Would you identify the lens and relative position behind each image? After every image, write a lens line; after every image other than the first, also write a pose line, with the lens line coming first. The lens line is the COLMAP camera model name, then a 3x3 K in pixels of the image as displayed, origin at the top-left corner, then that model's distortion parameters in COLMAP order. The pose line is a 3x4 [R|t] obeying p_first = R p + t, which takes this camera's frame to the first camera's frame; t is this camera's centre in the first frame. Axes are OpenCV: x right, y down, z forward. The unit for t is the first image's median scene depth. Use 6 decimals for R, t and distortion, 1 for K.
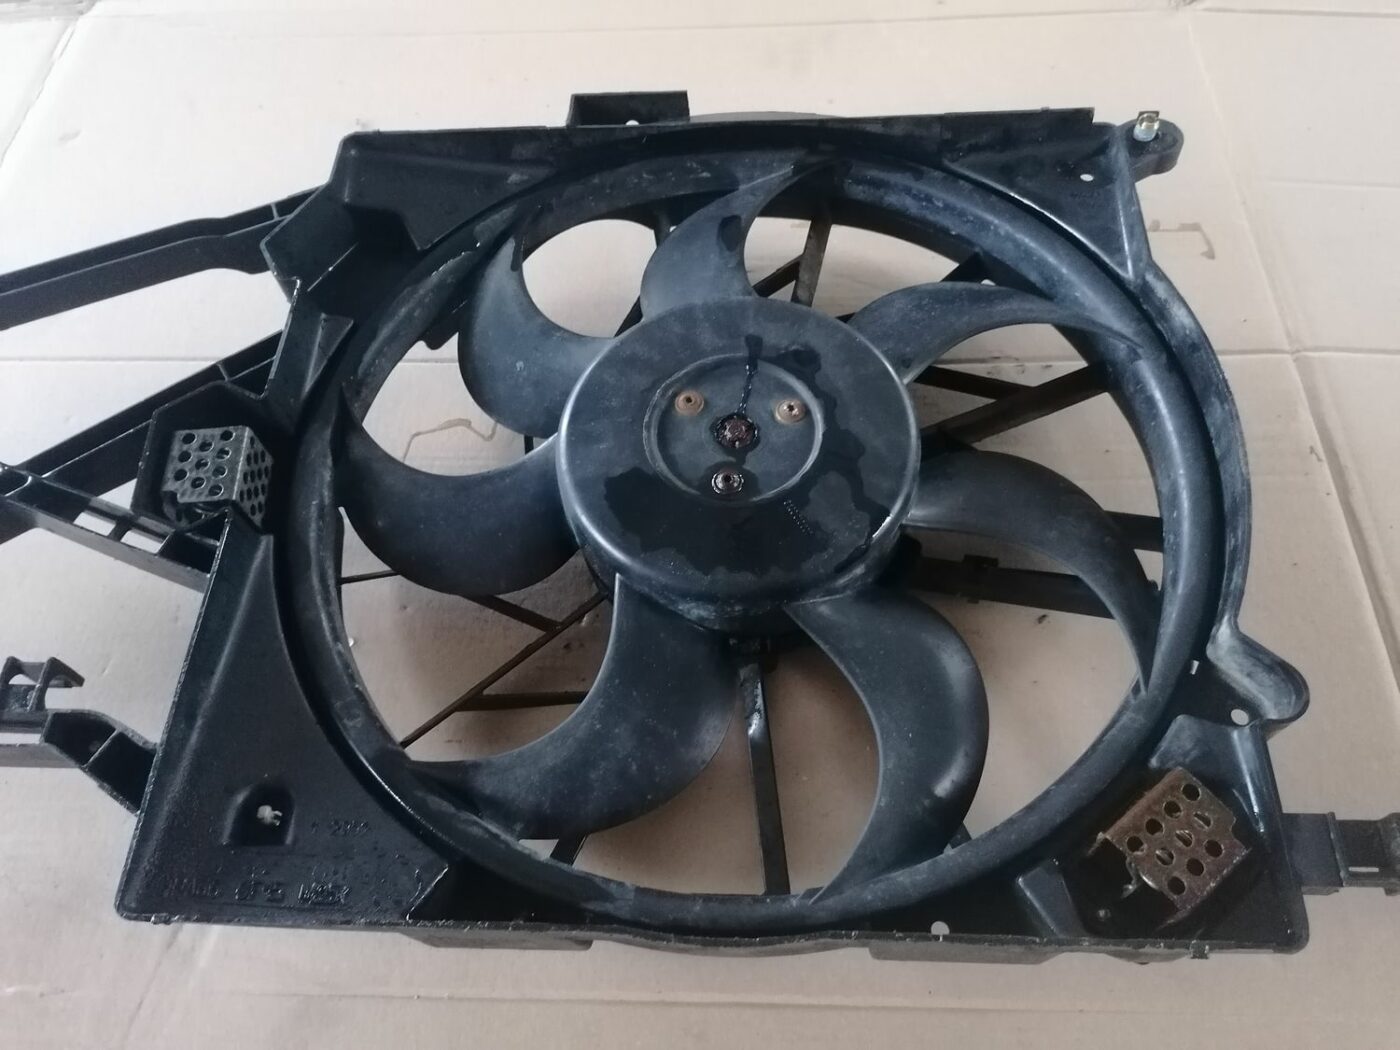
lens RADIAL K [[1072.4, 0, 707.3], [0, 1072.4, 522.2], [0, 0, 1]] dist [0.079982, -0.105837]
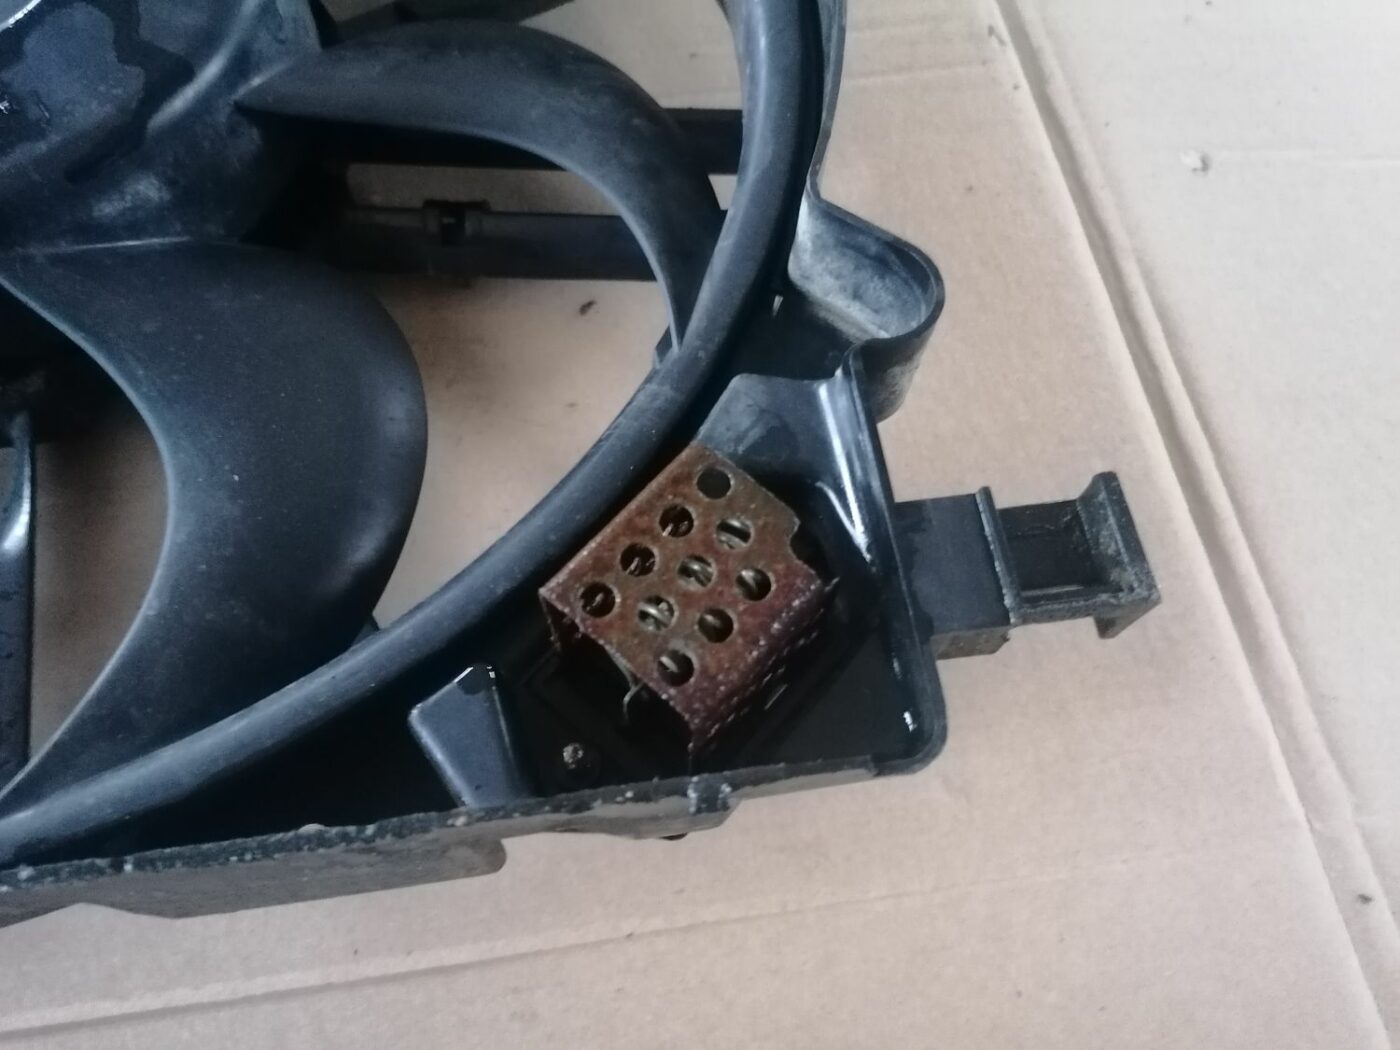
lens RADIAL K [[1072.4, 0, 707.3], [0, 1072.4, 522.2], [0, 0, 1]] dist [0.079982, -0.105837]
pose [[0.981929, -0.115462, 0.149944, 0.298346], [0.104709, 0.991459, 0.077755, 0.184827], [-0.157641, -0.060650, 0.985632, 0.424697]]
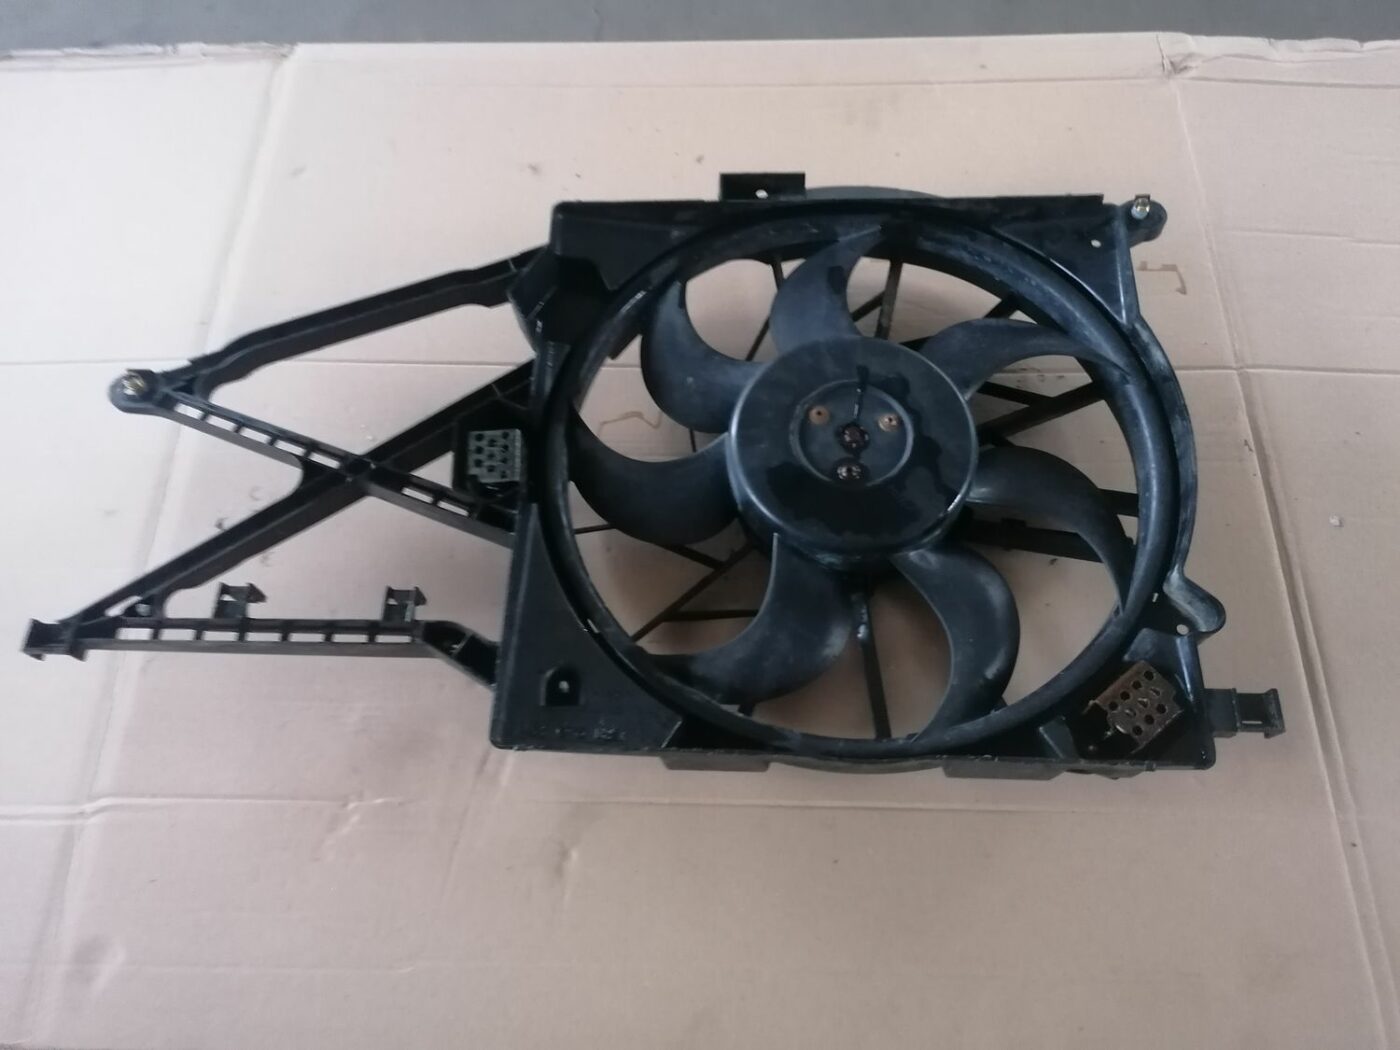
lens RADIAL K [[1079.0, 0, 700.0], [0, 1079.0, 525.0], [0, 0, 1]] dist [0.088807, -0.101189]
pose [[0.999767, 0.006932, 0.020448, -0.214810], [-0.008797, 0.995668, 0.092567, -0.099865], [-0.019717, -0.092725, 0.995496, -0.488177]]
